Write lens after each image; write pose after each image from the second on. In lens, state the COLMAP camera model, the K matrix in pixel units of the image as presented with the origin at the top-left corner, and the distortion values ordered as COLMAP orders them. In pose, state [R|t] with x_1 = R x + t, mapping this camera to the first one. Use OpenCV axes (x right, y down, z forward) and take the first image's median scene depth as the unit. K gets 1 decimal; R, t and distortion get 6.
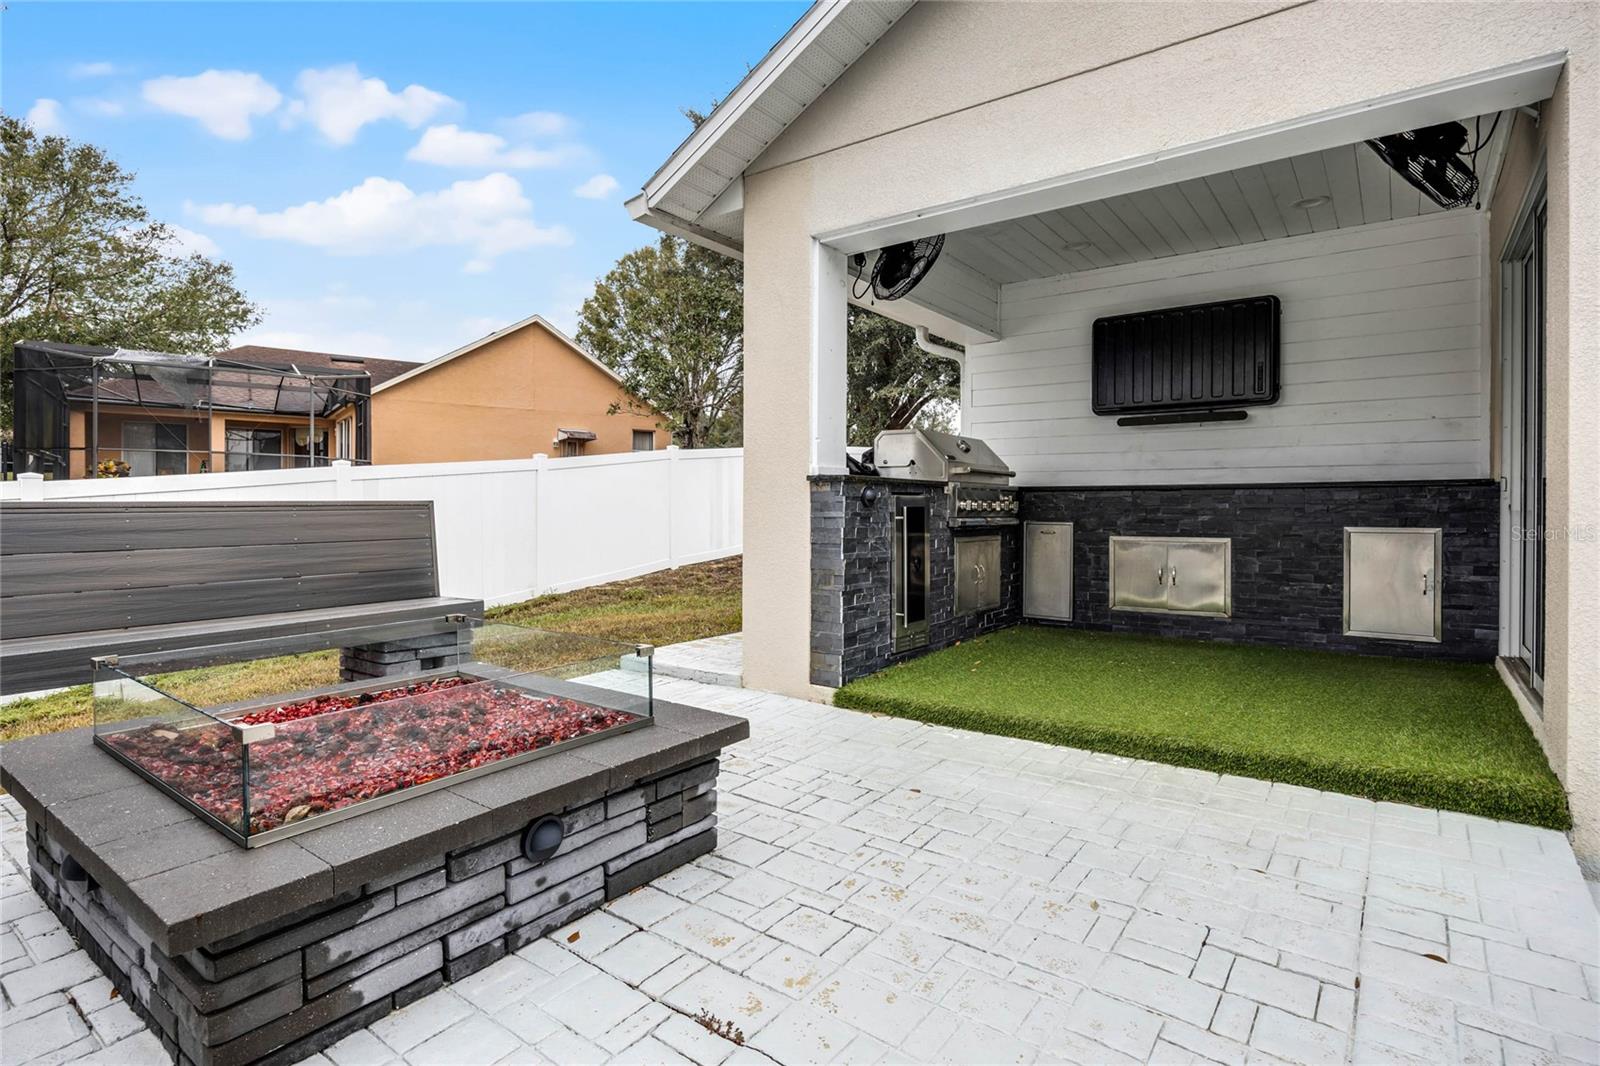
lens RADIAL K [[768.9, 0, 806.6], [0, 768.9, 519.3], [0, 0, 1]] dist [-0.022595, -0.000072]
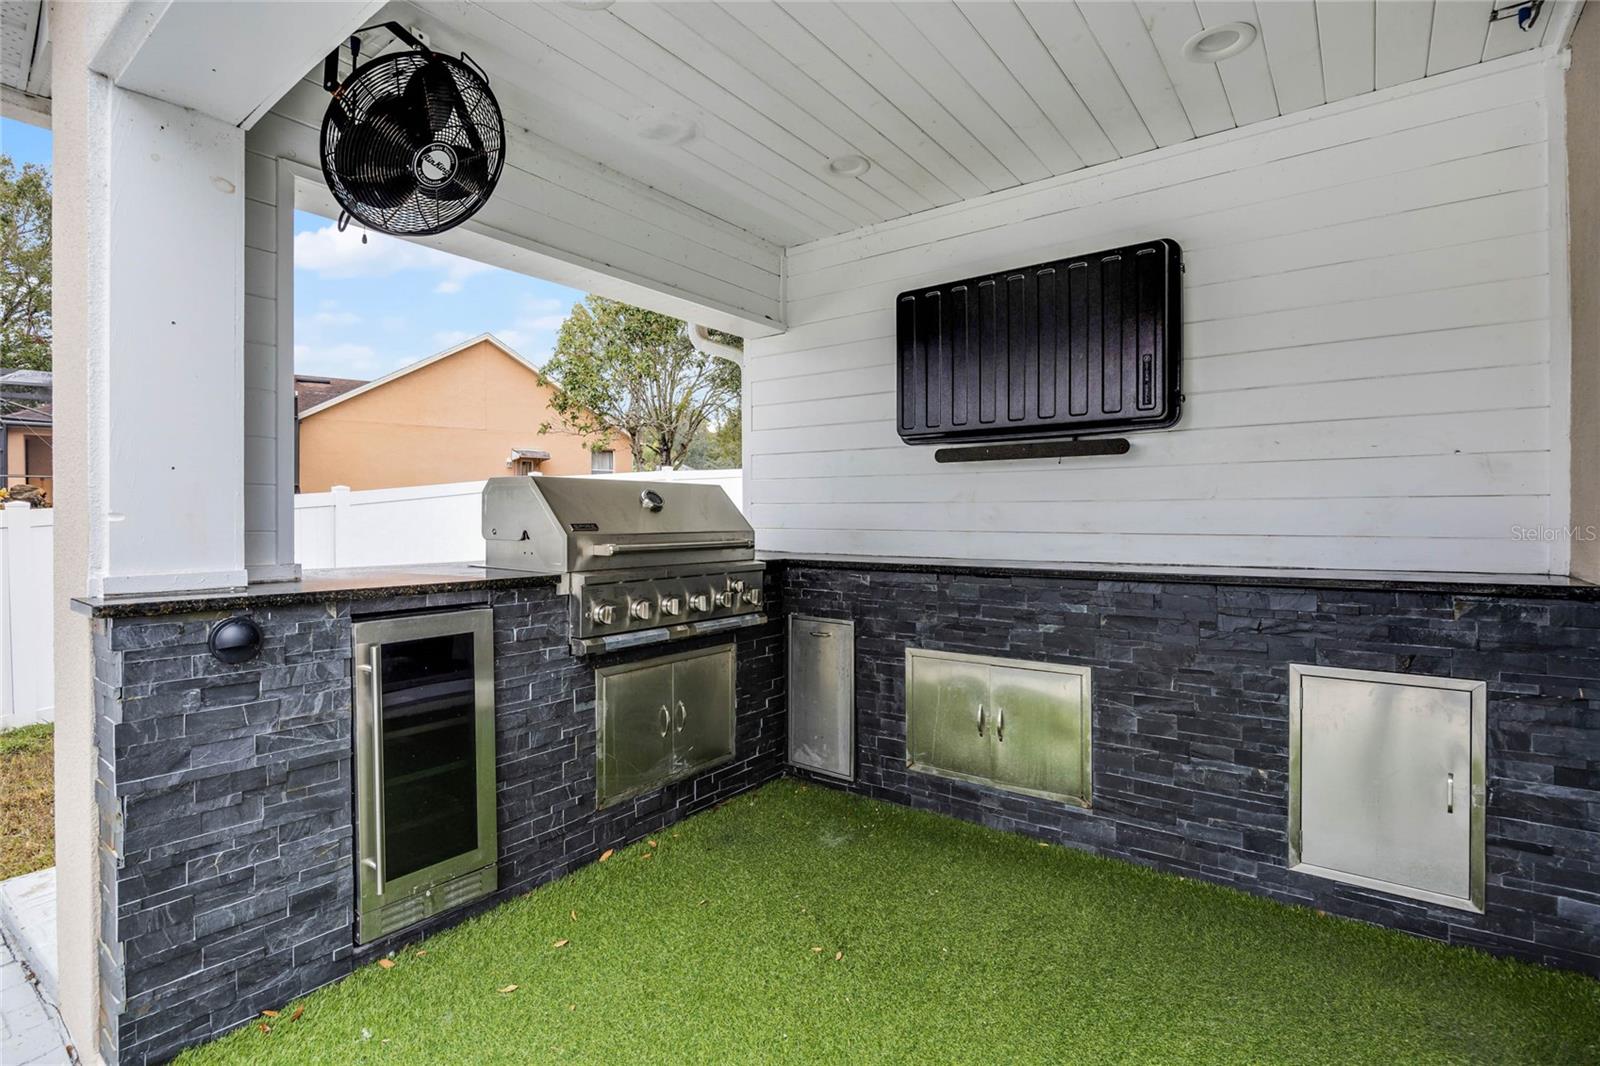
lens RADIAL K [[752.1, 0, 793.5], [0, 752.1, 530.1], [0, 0, 1]] dist [-0.020646, 0.000462]
pose [[0.999948, -0.004516, 0.009170, 0.330982], [0.004564, 0.999976, -0.005216, -0.073628], [-0.009146, 0.005257, 0.999944, 0.449453]]
